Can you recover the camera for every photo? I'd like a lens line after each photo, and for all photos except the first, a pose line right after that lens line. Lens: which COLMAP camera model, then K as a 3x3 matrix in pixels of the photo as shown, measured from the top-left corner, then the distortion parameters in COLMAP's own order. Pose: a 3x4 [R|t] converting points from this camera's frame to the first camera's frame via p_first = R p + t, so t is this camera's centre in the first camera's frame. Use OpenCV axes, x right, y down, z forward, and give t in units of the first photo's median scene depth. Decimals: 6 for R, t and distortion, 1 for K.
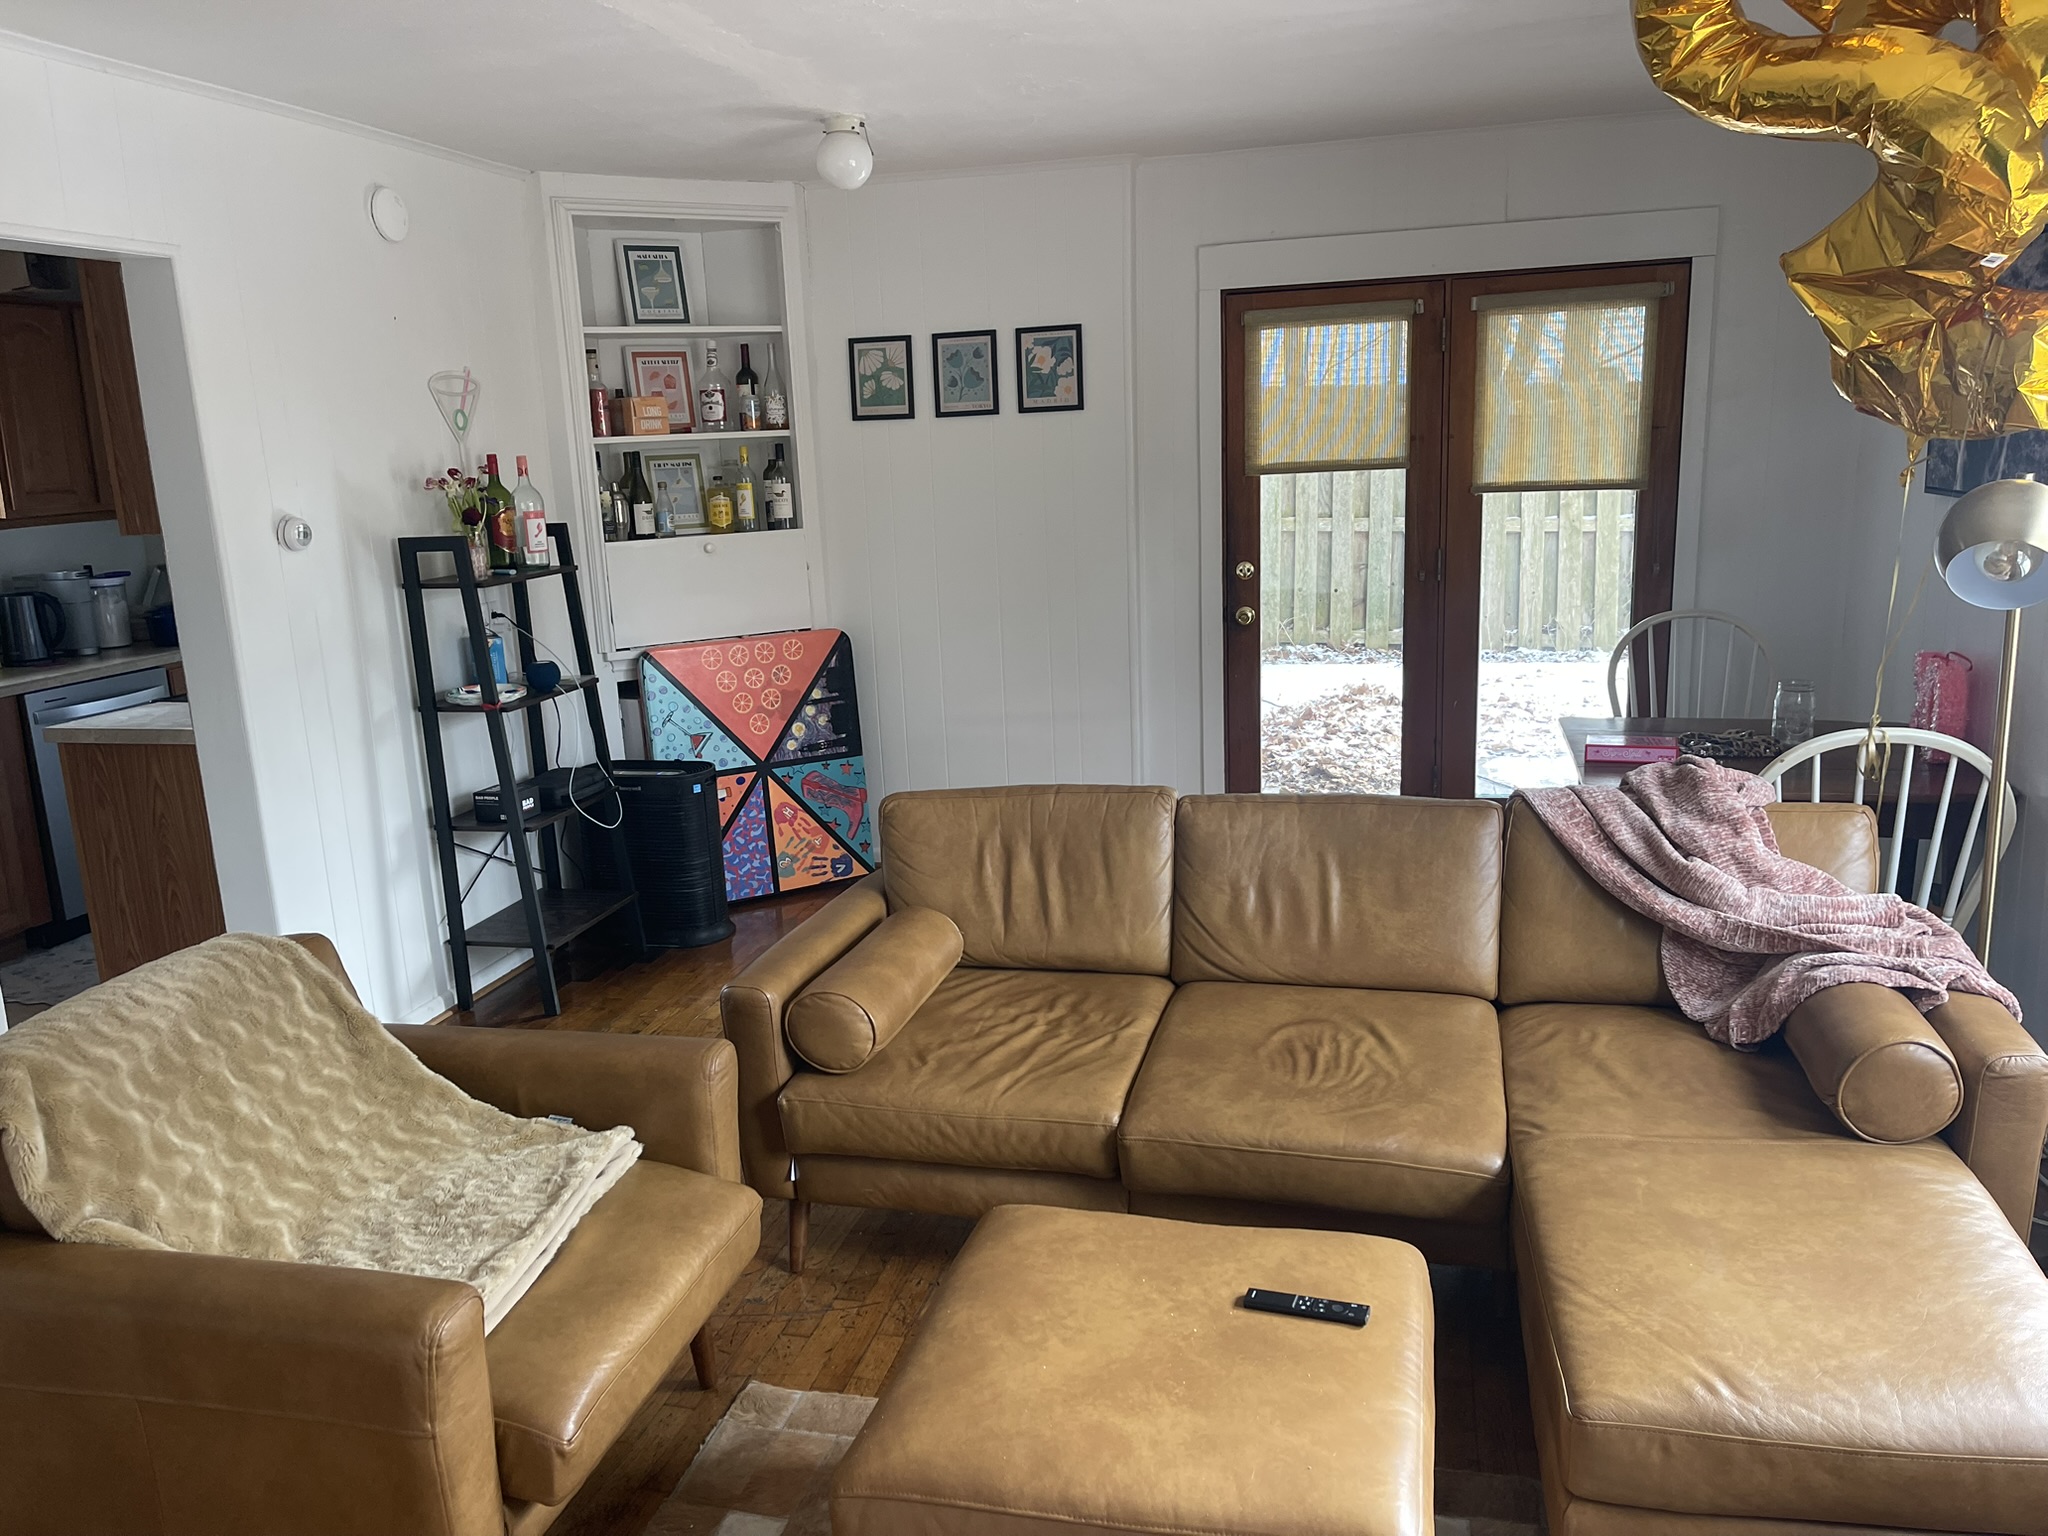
lens RADIAL K [[1556.6, 0, 1015.8], [0, 1556.6, 772.6], [0, 0, 1]] dist [0.078819, -0.106976]
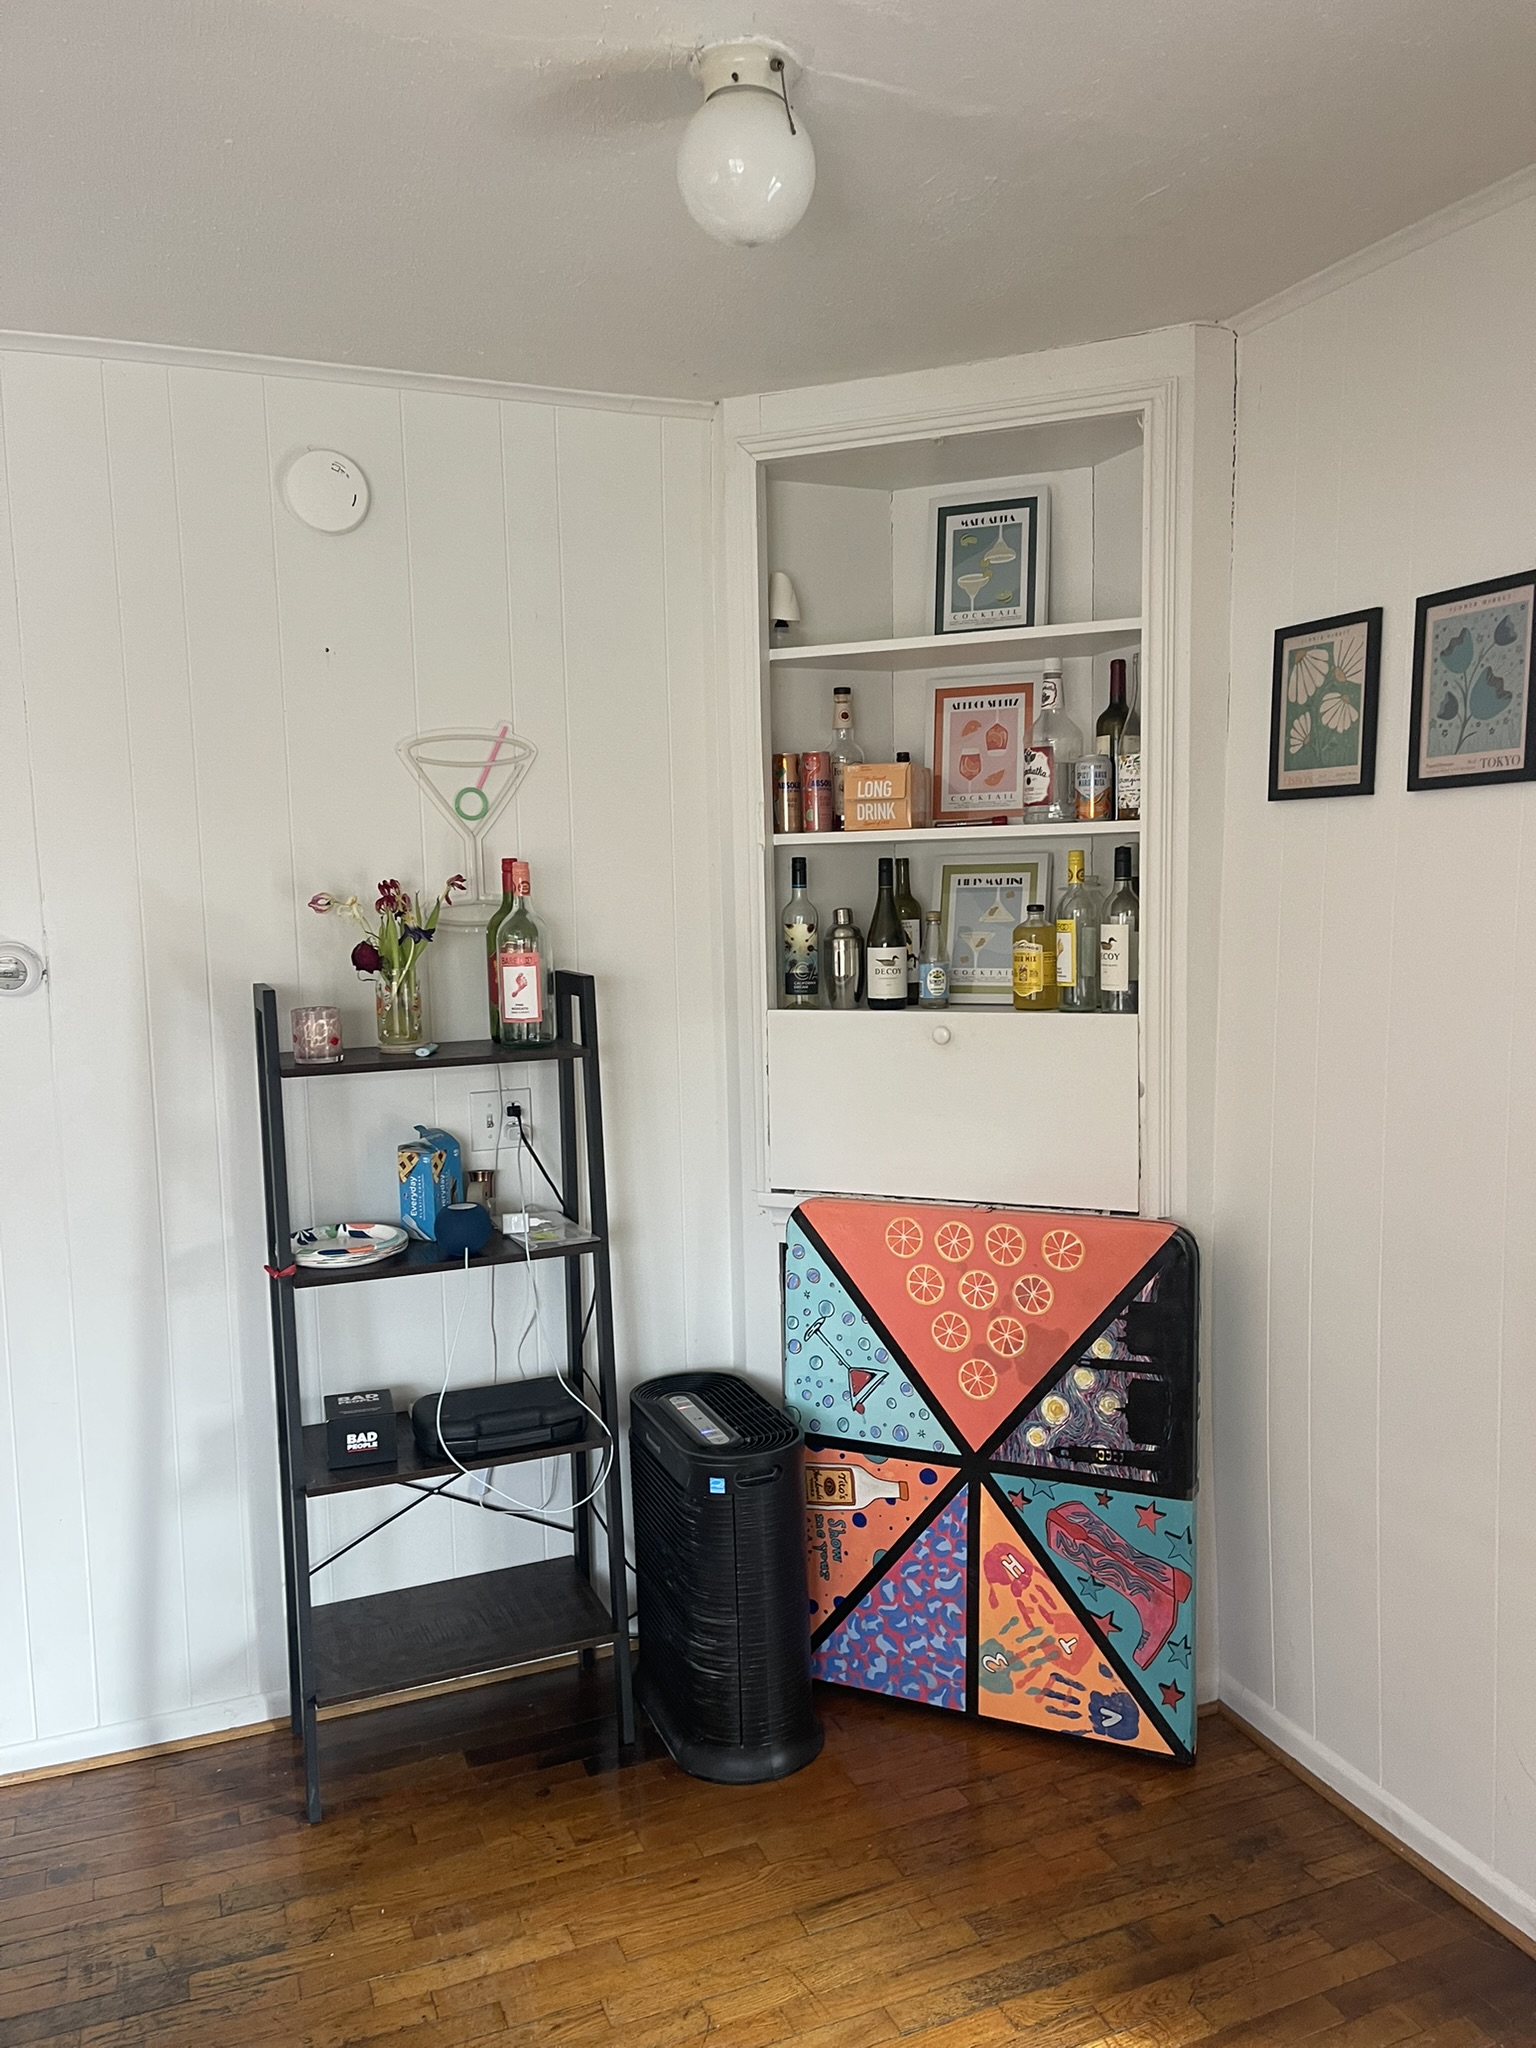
lens RADIAL K [[1556.6, 0, 770.6], [0, 1556.6, 1031.5], [0, 0, 1]] dist [0.078819, -0.106976]
pose [[0.594728, 0.113159, -0.795923, 0.192251], [-0.177969, 0.984012, 0.006918, -0.134667], [0.783981, 0.137536, 0.605358, 0.611598]]
